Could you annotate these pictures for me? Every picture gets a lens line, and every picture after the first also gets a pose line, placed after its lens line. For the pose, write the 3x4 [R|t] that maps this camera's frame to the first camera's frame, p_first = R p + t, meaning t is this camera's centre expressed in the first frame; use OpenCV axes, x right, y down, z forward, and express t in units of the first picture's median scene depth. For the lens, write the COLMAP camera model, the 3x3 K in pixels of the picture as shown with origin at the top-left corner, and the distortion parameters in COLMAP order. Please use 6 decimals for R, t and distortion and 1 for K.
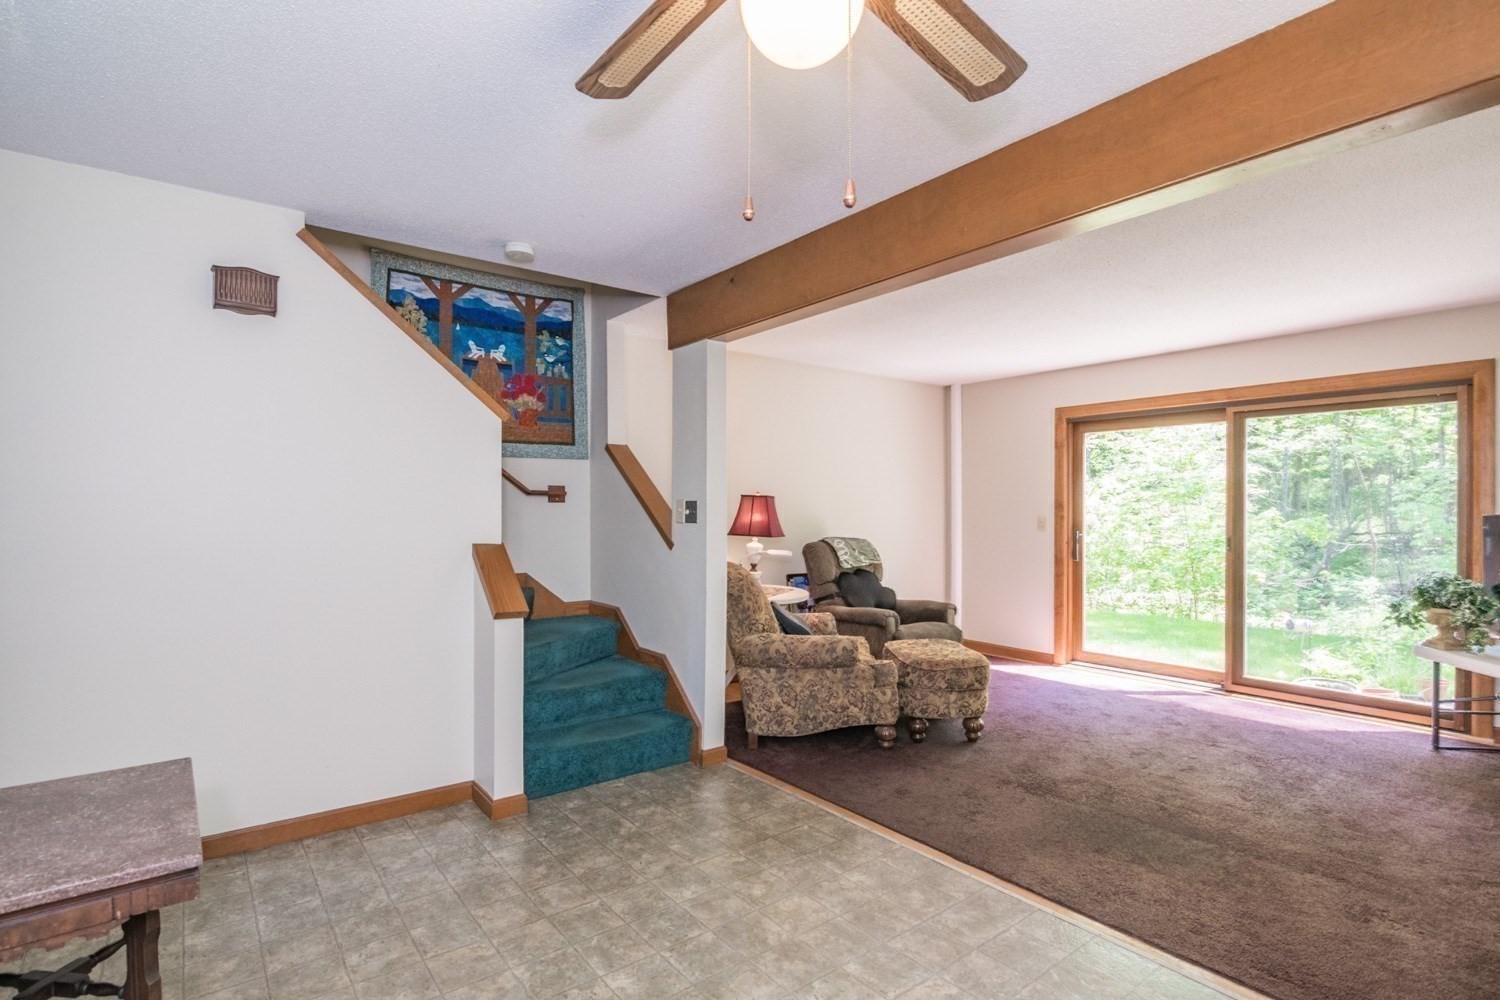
lens RADIAL K [[752.6, 0, 740.3], [0, 752.6, 505.0], [0, 0, 1]] dist [-0.012286, -0.001756]
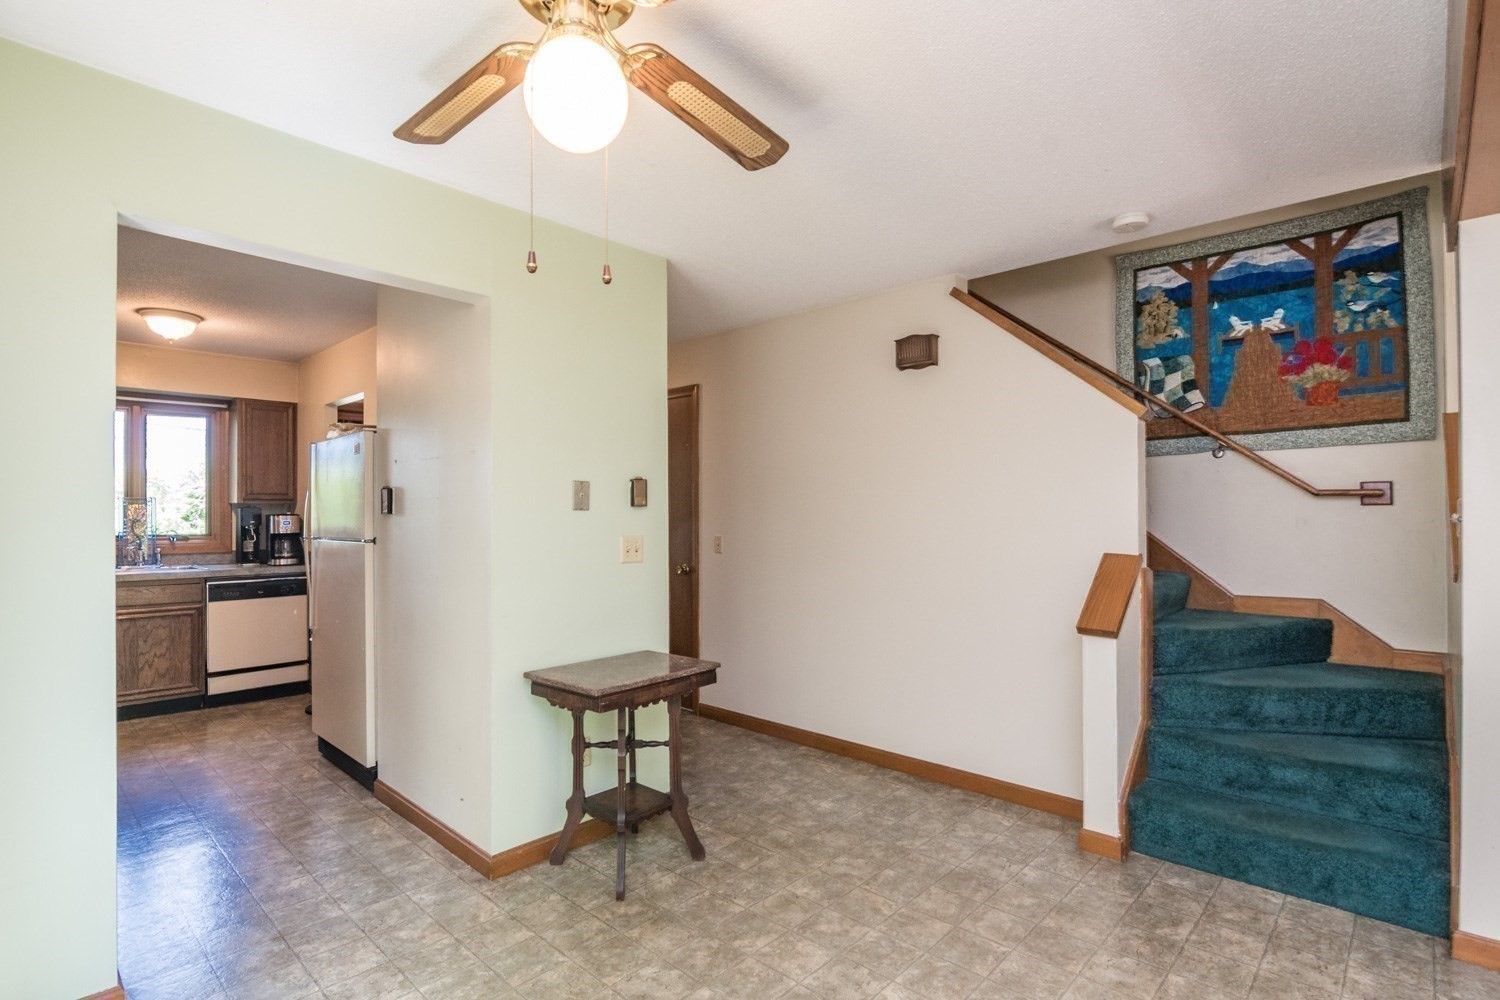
lens RADIAL K [[752.6, 0, 740.6], [0, 752.6, 503.6], [0, 0, 1]] dist [-0.012286, -0.001756]
pose [[0.132132, -0.018151, -0.991066, 0.405048], [0.009672, 0.999808, -0.017022, 0.001389], [0.991185, -0.007337, 0.132282, 0.339858]]
